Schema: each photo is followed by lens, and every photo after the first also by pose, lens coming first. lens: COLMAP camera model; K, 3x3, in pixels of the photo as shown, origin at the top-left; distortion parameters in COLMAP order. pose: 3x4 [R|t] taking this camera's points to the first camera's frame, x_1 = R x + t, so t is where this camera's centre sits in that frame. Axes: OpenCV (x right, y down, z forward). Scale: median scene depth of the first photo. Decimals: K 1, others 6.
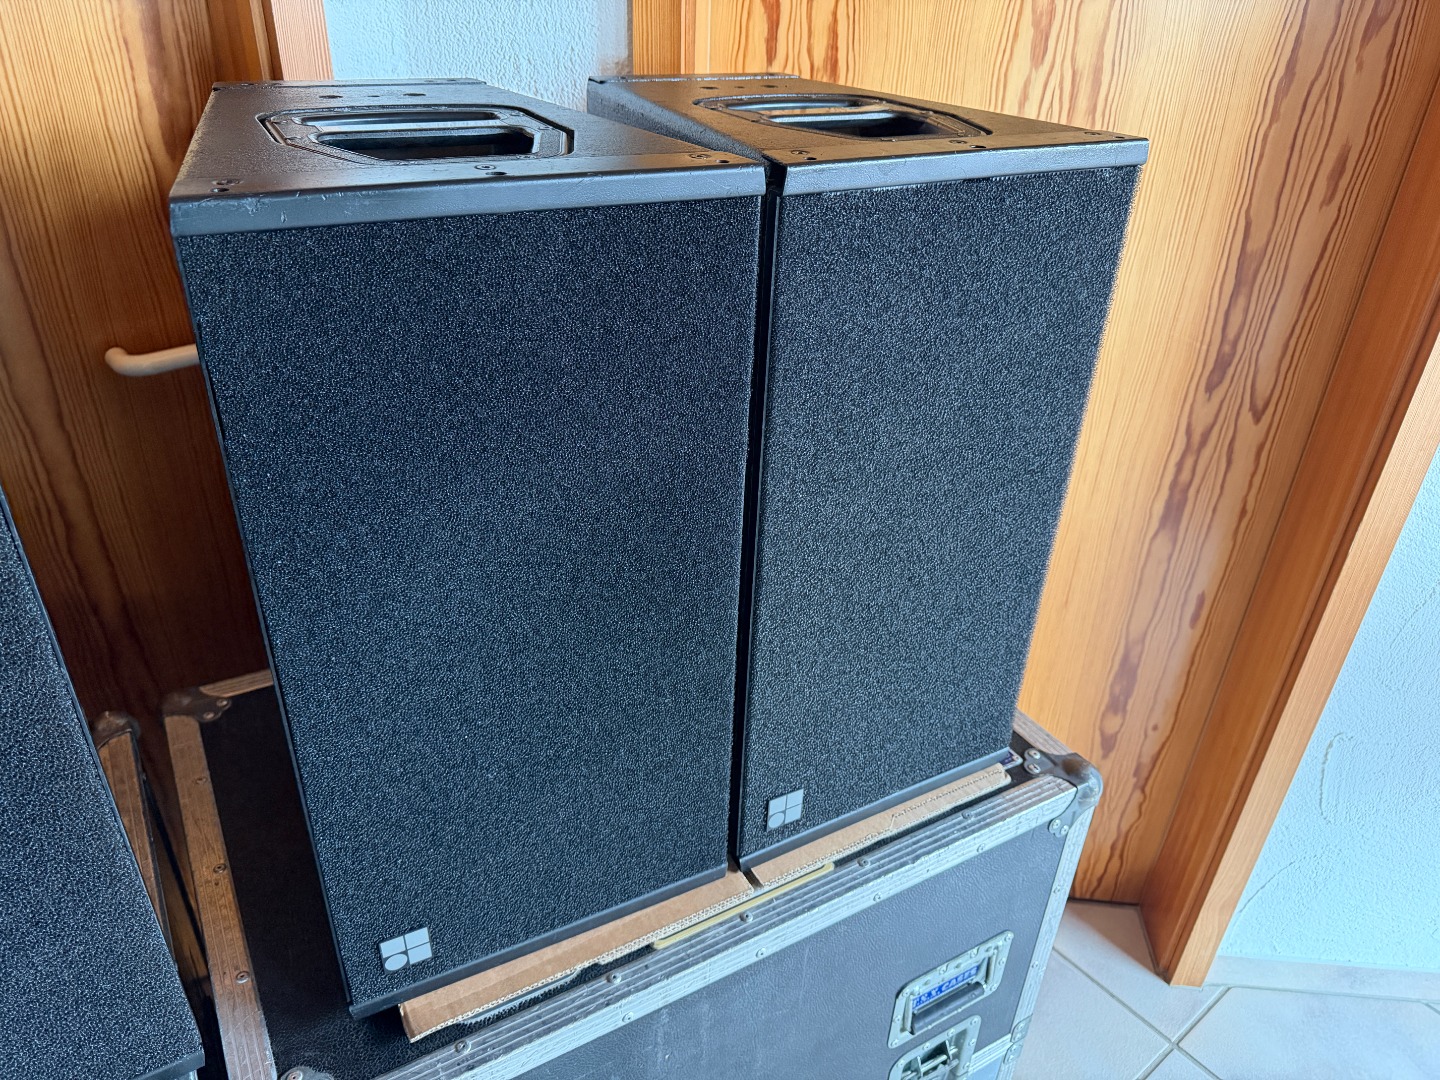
lens RADIAL K [[1022.4, 0, 720.0], [0, 1022.4, 540.0], [0, 0, 1]] dist [0.046336, -0.083546]
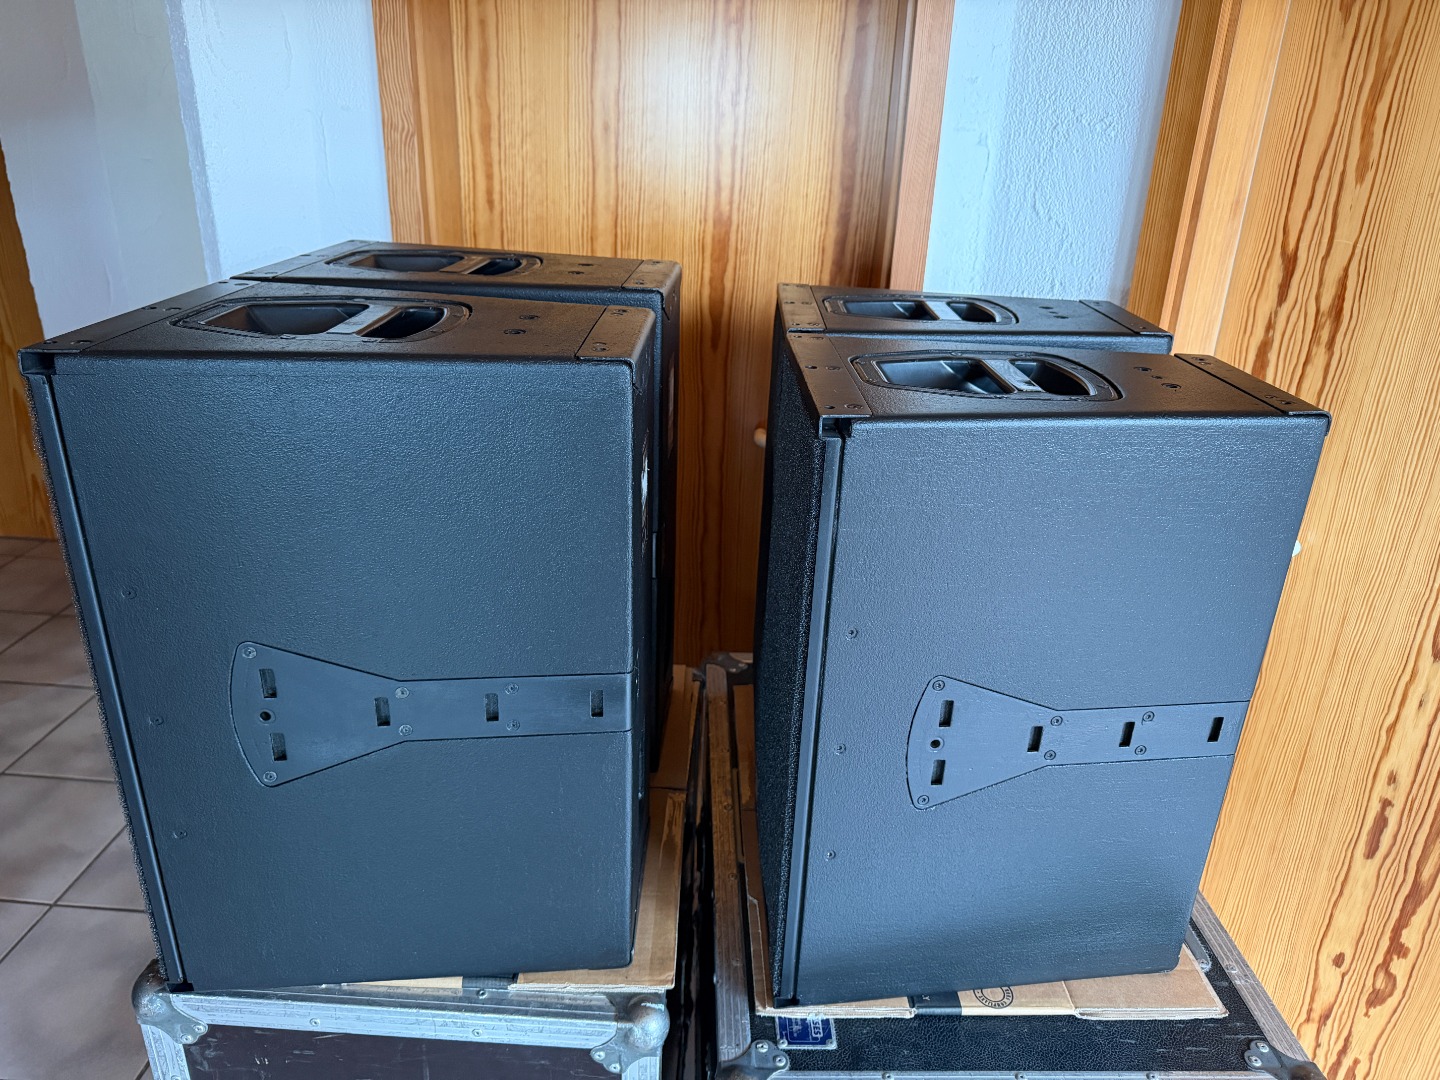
lens RADIAL K [[1020.2, 0, 726.7], [0, 1020.2, 556.0], [0, 0, 1]] dist [-0.003301, -0.002195]
pose [[0.740271, 0.260723, -0.619696, 0.511612], [-0.350412, 0.936270, -0.024678, 0.070617], [0.573769, 0.235417, 0.784454, -0.270587]]
